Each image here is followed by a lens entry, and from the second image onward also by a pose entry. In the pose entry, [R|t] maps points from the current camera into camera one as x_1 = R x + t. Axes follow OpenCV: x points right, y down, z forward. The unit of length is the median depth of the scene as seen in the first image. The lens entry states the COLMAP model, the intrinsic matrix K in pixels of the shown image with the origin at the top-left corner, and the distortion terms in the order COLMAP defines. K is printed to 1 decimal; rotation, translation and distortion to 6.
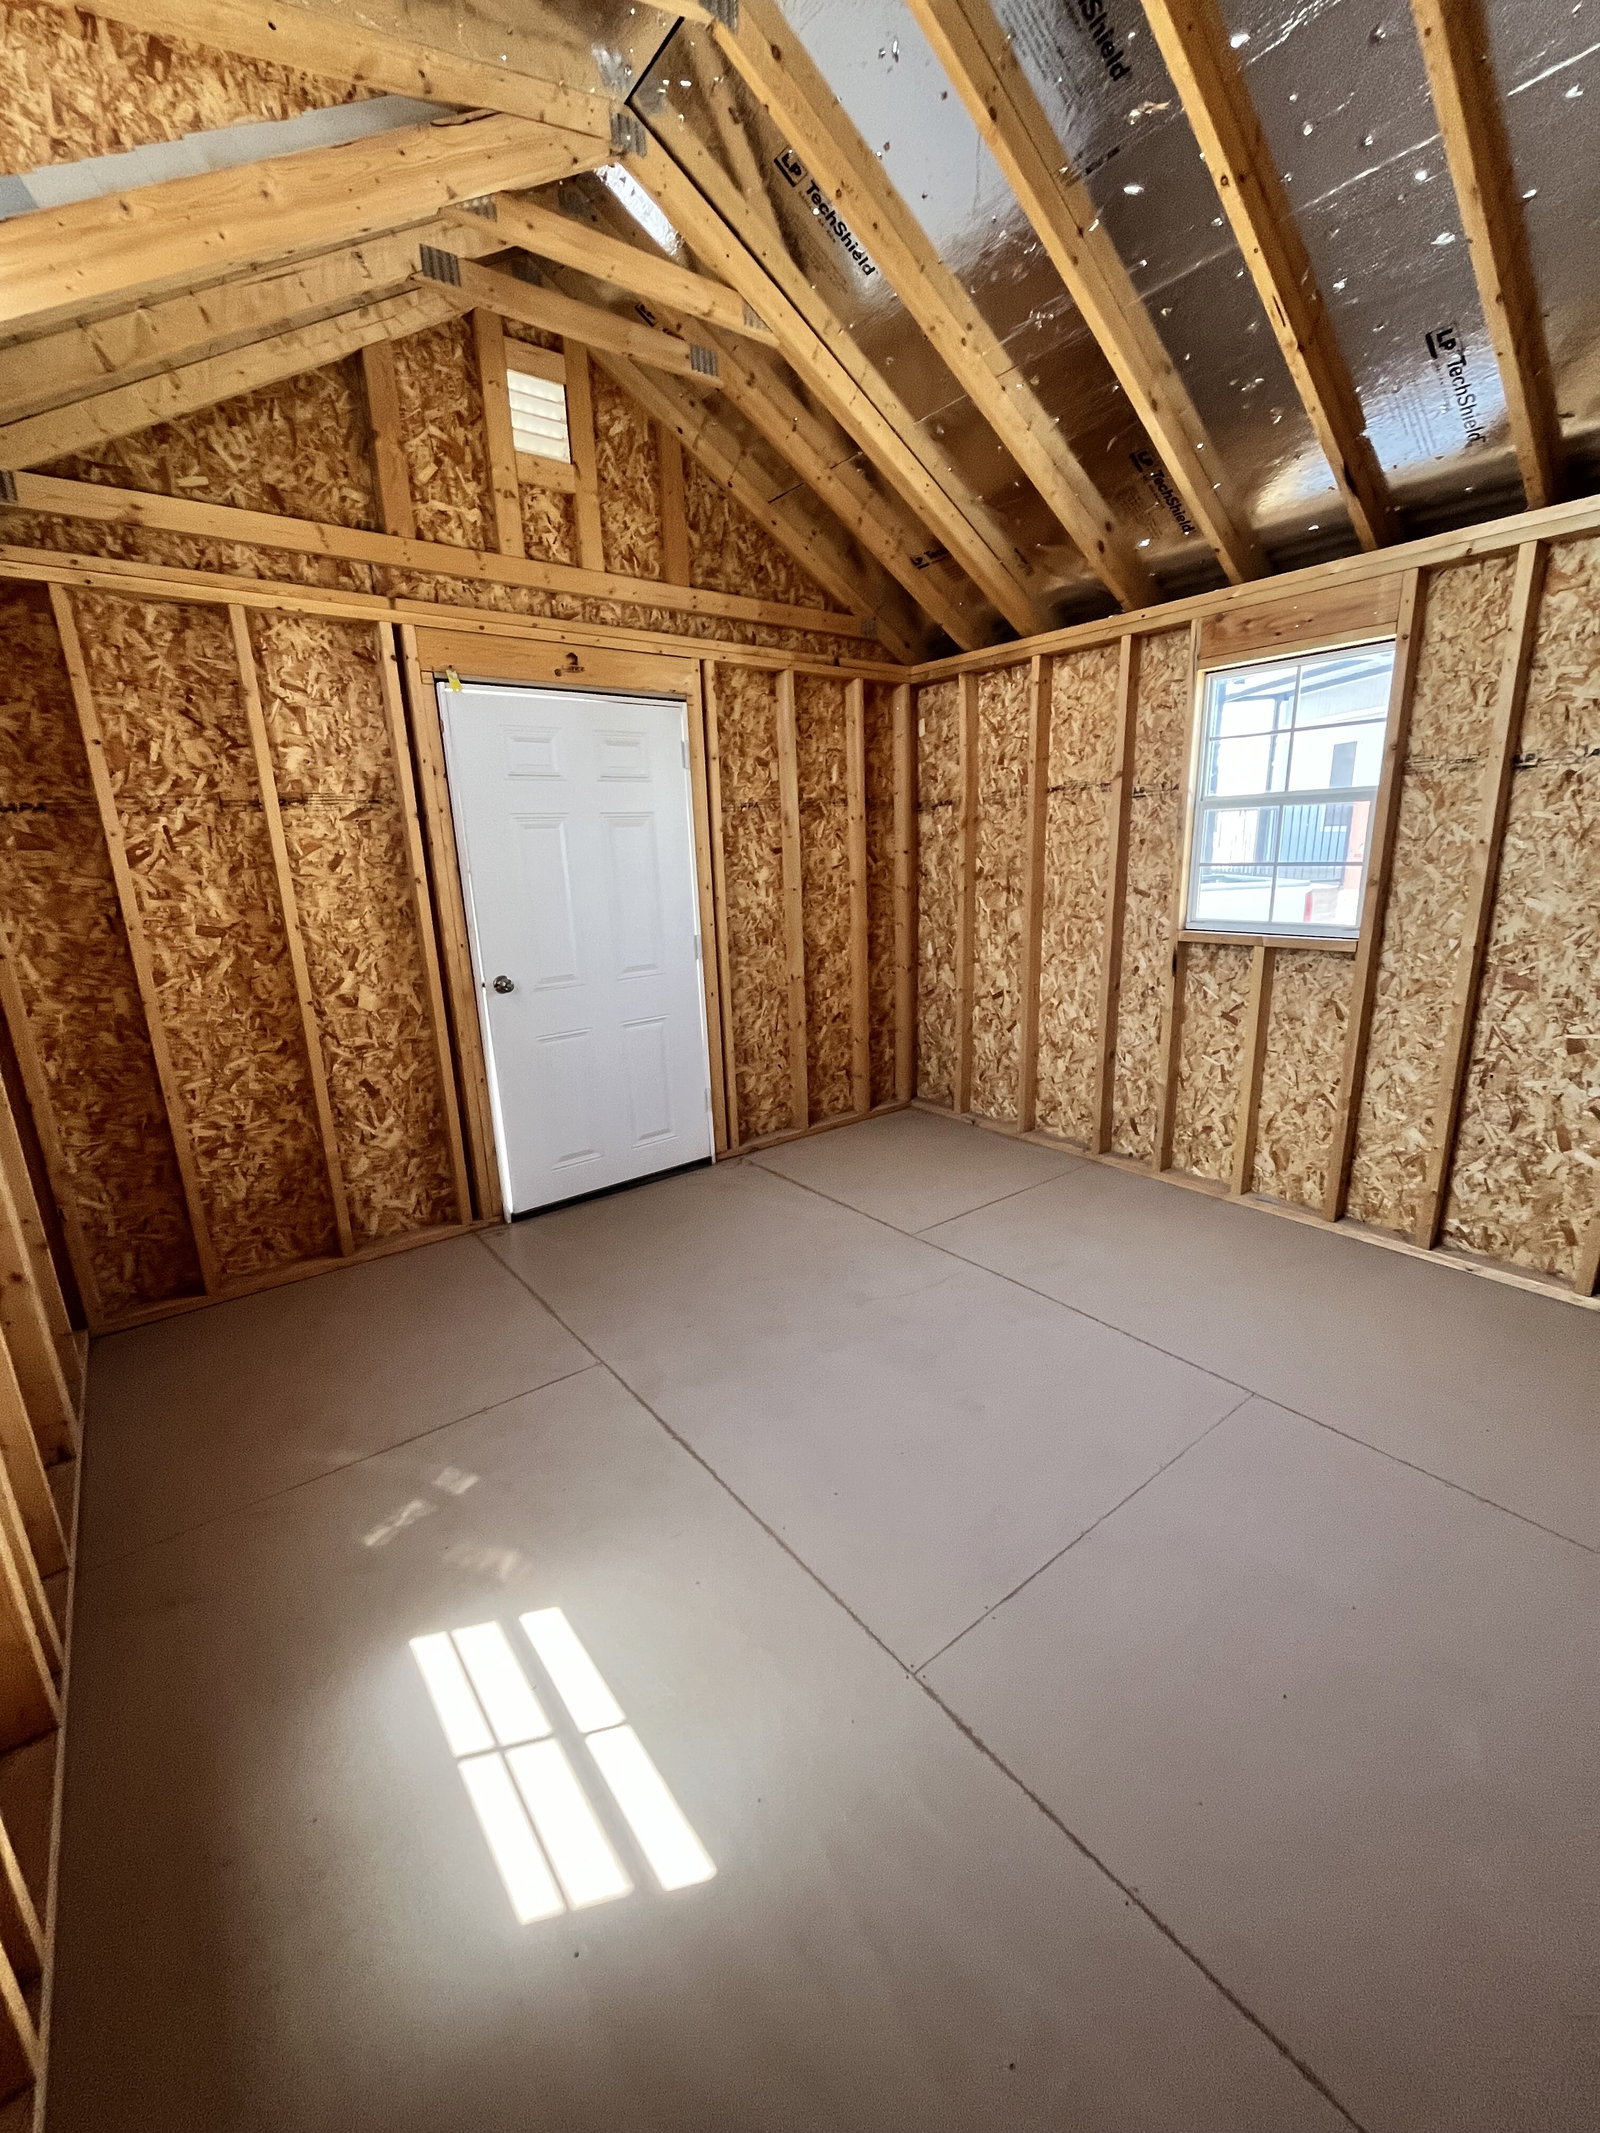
lens RADIAL K [[865.8, 0, 800.0], [0, 865.8, 1066.5], [0, 0, 1]] dist [-0.001588, -0.000013]
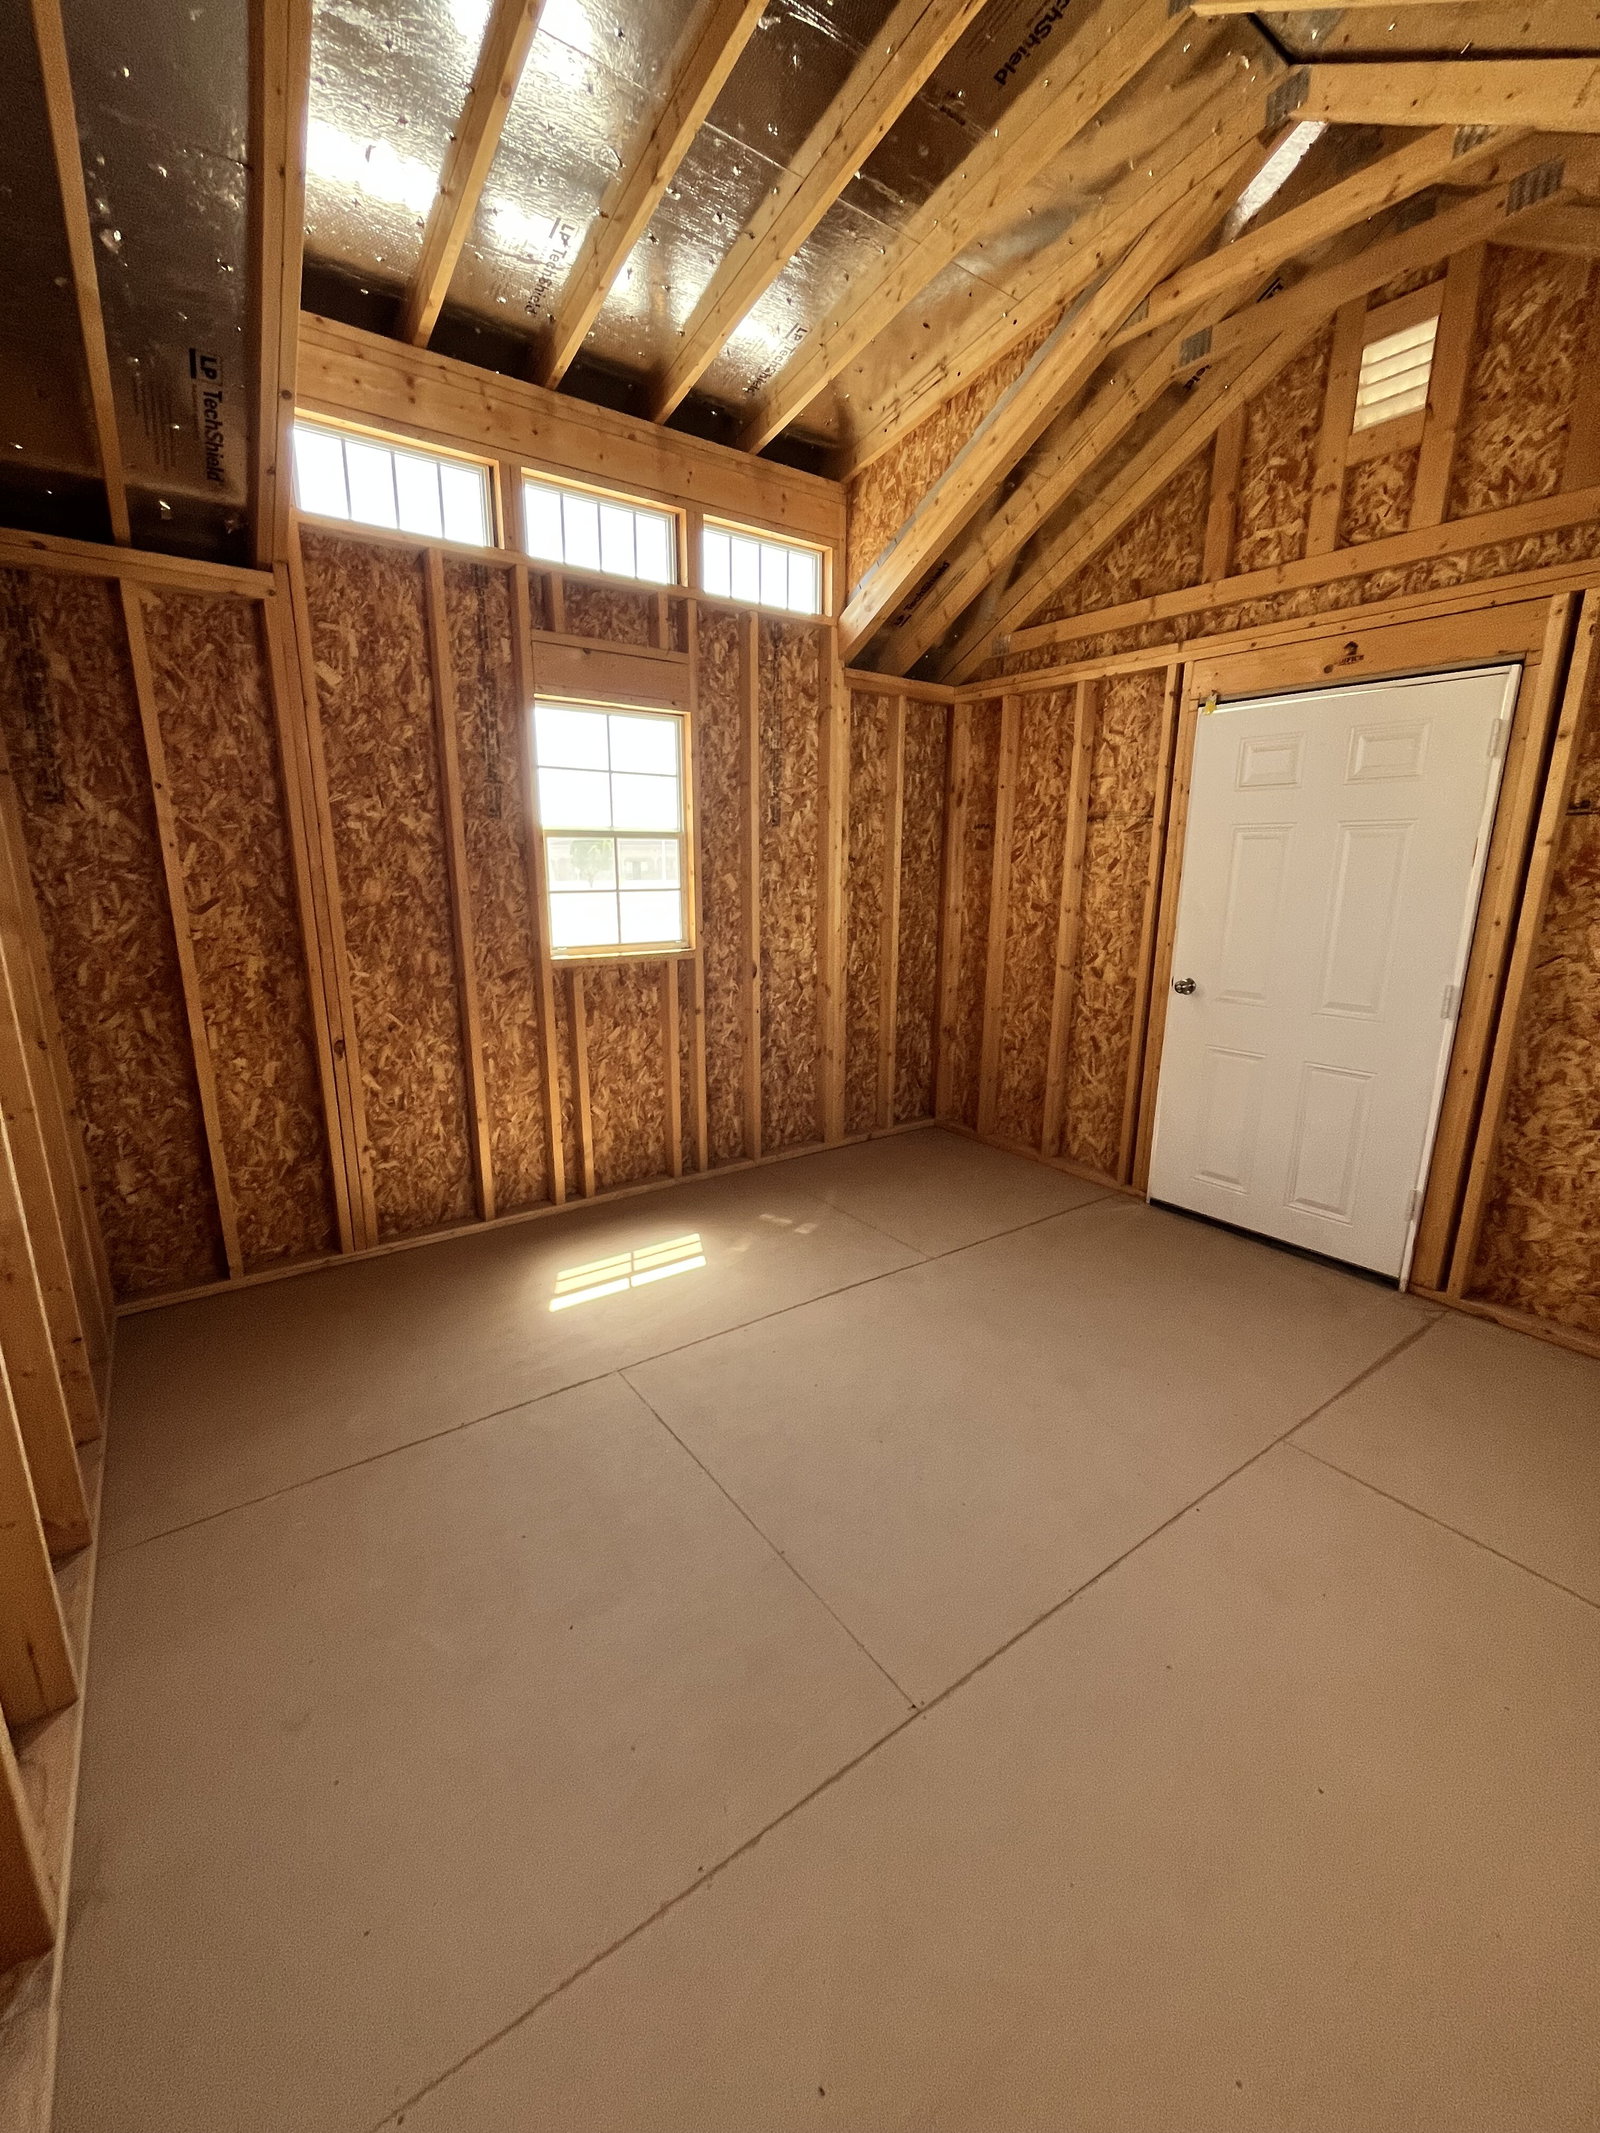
lens RADIAL K [[865.8, 0, 800.0], [0, 865.8, 1066.5], [0, 0, 1]] dist [-0.001588, -0.000013]
pose [[-0.033514, 0.263785, -0.963999, 0.779128], [-0.255518, 0.930224, 0.263426, -0.174651], [0.966223, 0.255147, 0.036227, 0.573452]]
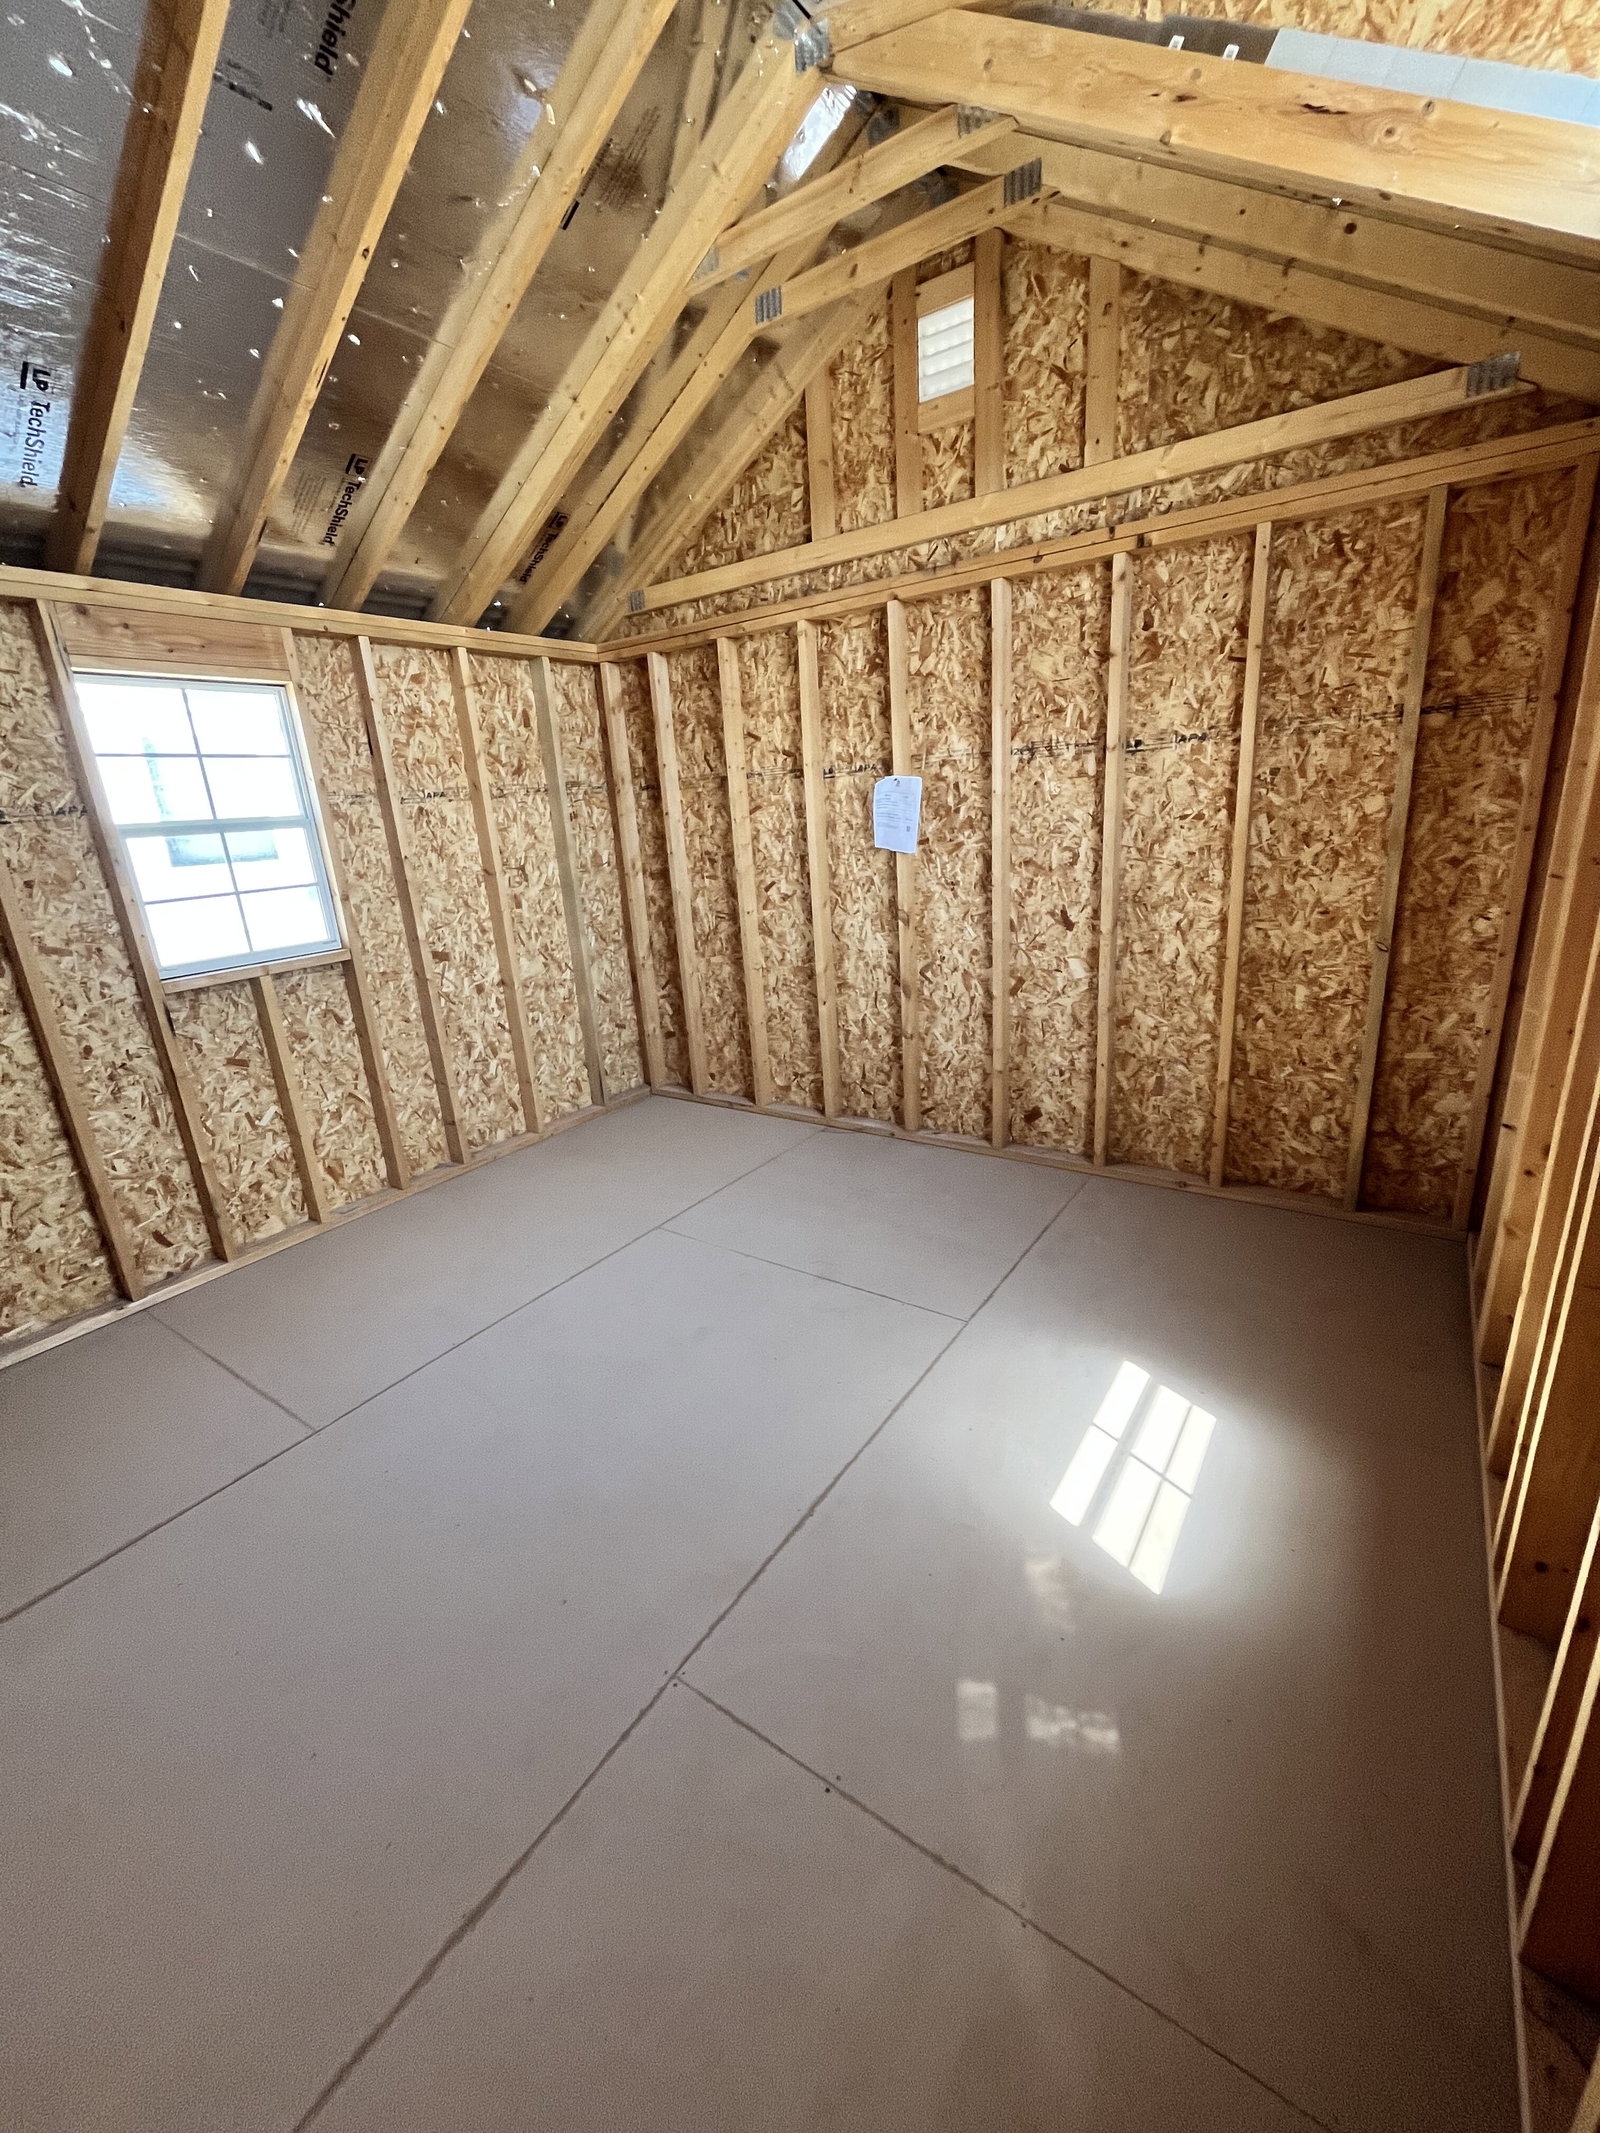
lens RADIAL K [[865.8, 0, 800.0], [0, 865.8, 1066.5], [0, 0, 1]] dist [-0.001588, -0.000013]
pose [[-0.296996, -0.228534, 0.927128, -0.607552], [0.307185, 0.896457, 0.319378, -0.183534], [-0.904119, 0.379654, -0.196042, 0.726476]]
